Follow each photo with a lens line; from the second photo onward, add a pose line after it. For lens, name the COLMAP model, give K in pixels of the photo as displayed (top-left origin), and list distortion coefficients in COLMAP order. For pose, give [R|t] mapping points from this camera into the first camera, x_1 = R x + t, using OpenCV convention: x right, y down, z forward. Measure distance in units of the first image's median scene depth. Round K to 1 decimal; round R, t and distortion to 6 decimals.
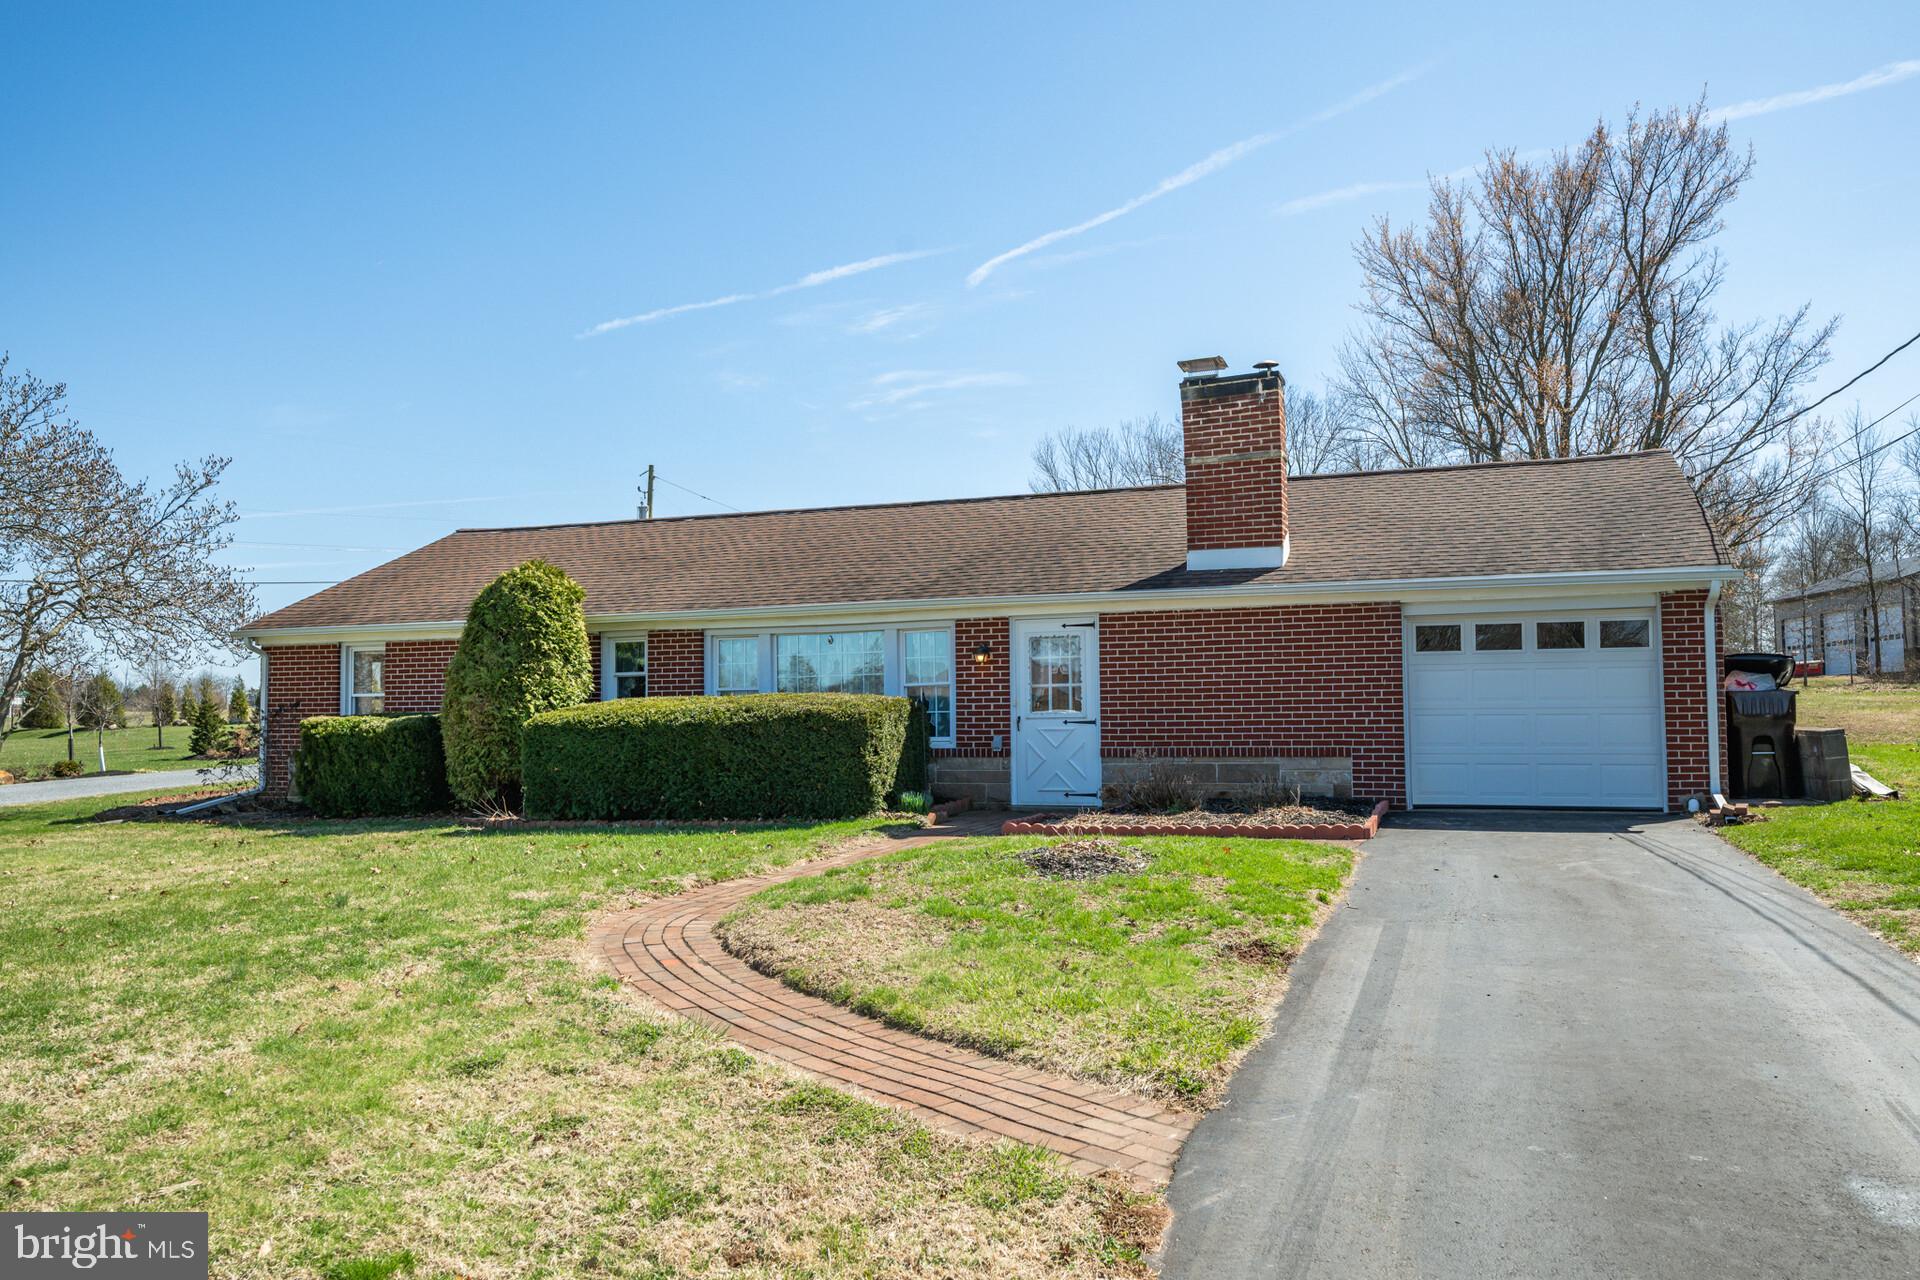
lens RADIAL K [[1362.1, 0, 1017.3], [0, 1362.1, 638.6], [0, 0, 1]] dist [-0.008531, 0.001338]
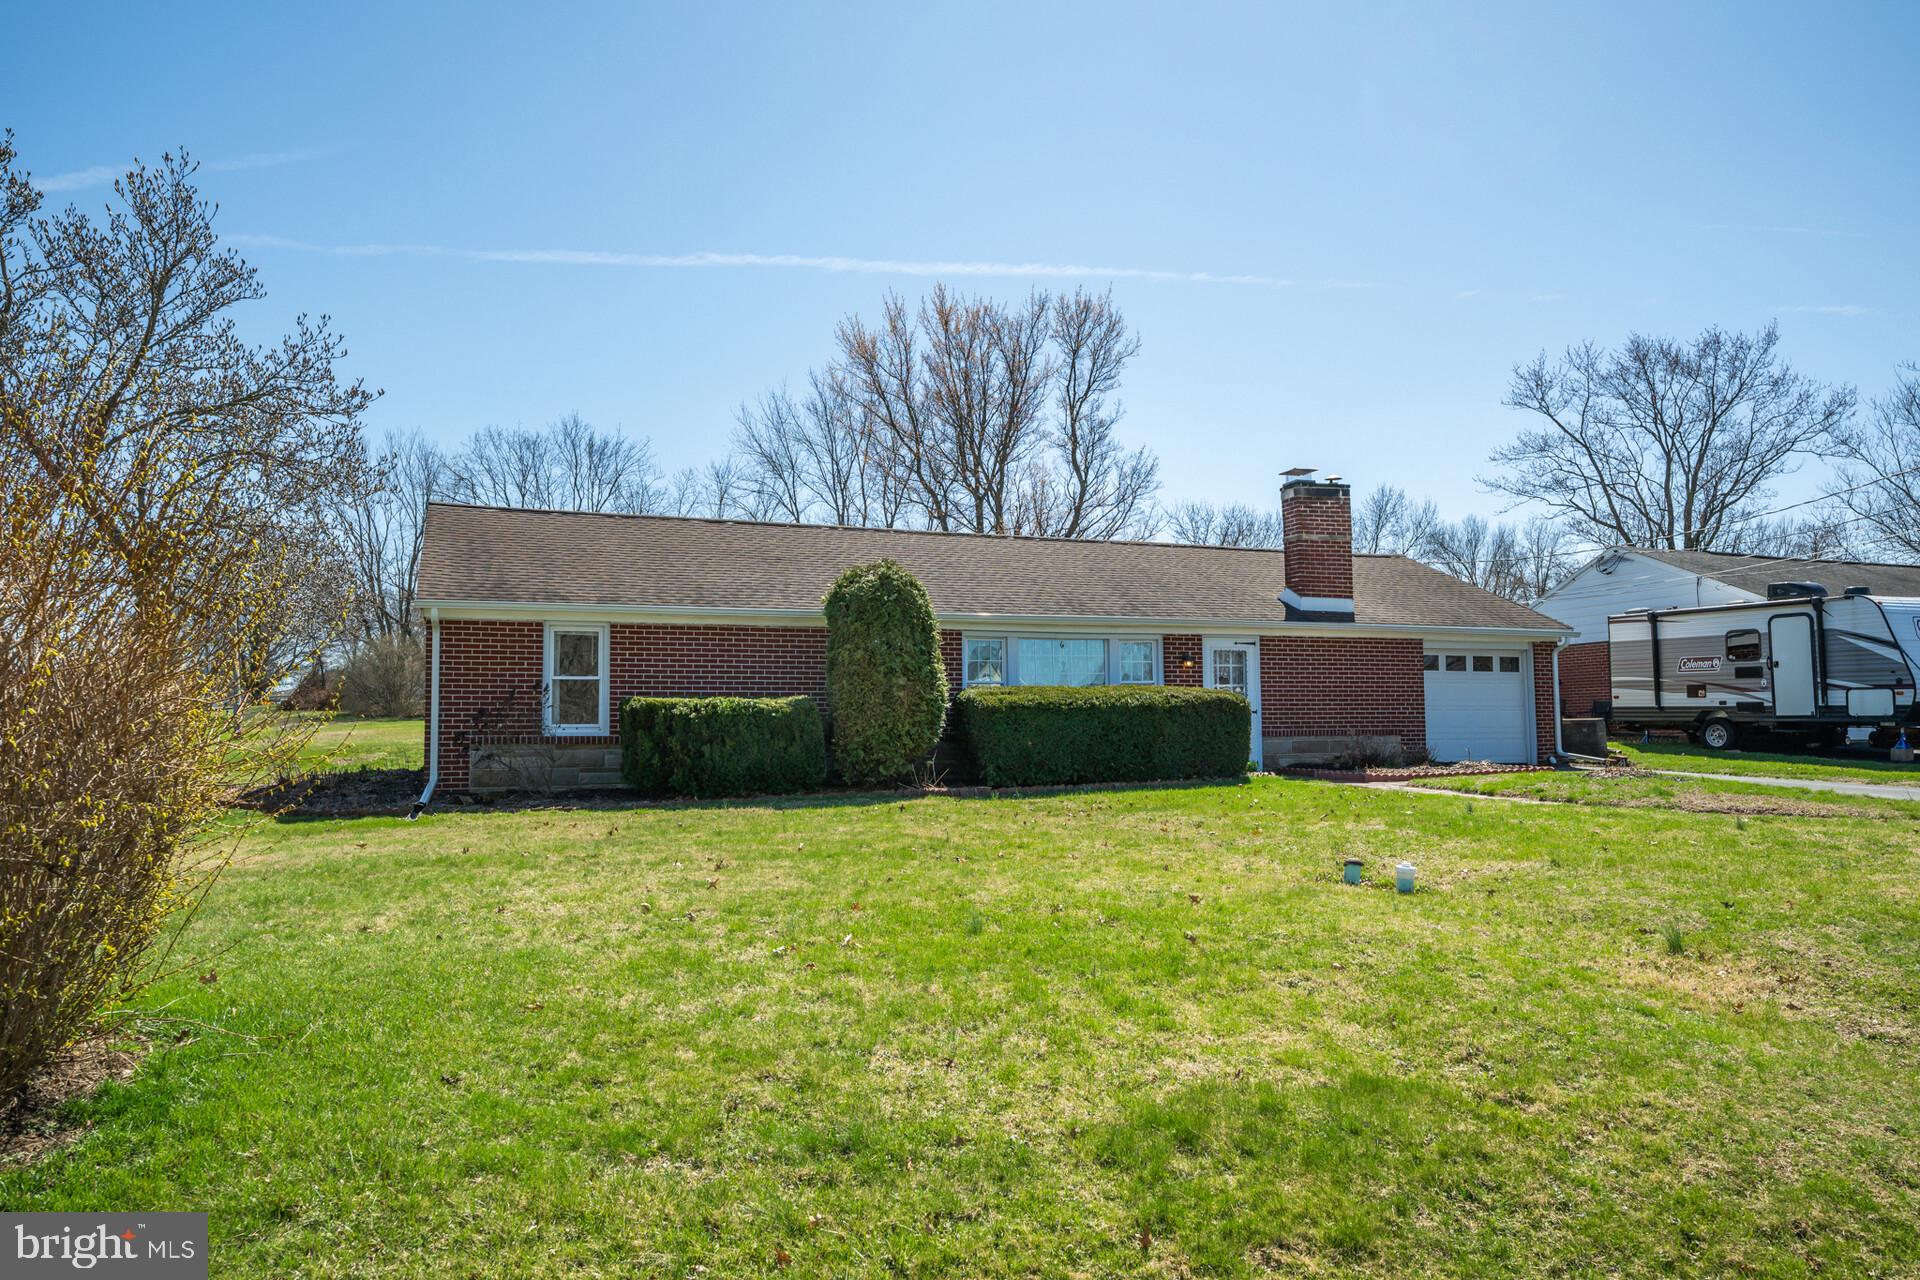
lens RADIAL K [[1289.2, 0, 960.0], [0, 1289.2, 640.0], [0, 0, 1]] dist [-0.001898, -0.003144]
pose [[0.762247, 0.051339, 0.645248, -1.056539], [-0.037999, 0.998680, -0.034570, 0.044748], [-0.646170, 0.001832, 0.763191, 0.169965]]
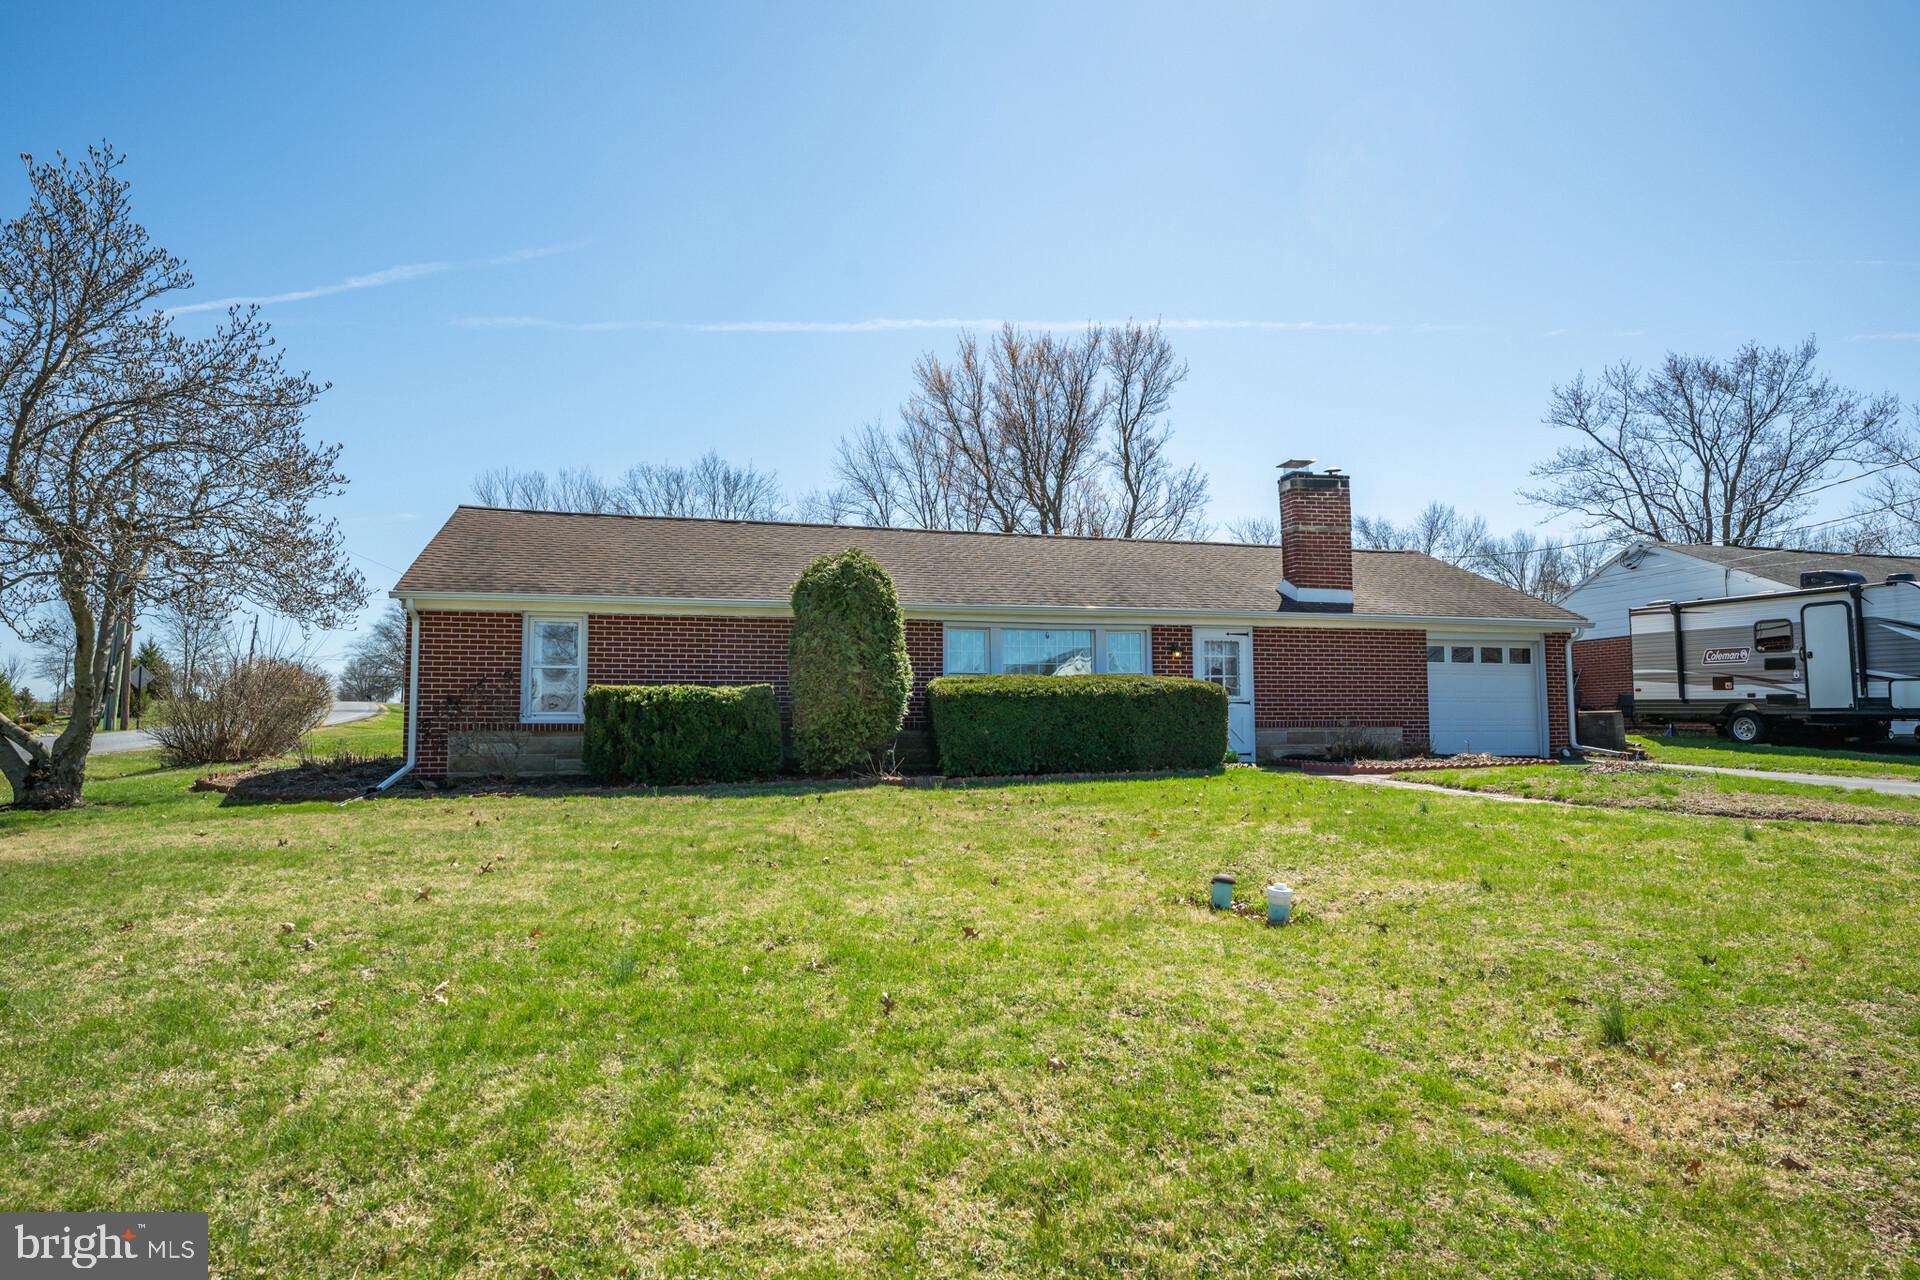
lens RADIAL K [[1090.3, 0, 960.0], [0, 1090.3, 640.0], [0, 0, 1]] dist [-0.001926, -0.000140]
pose [[0.825236, 0.052335, 0.562359, -0.839336], [-0.038162, 0.998589, -0.036930, 0.049683], [-0.563498, 0.009015, 0.826068, 0.227636]]
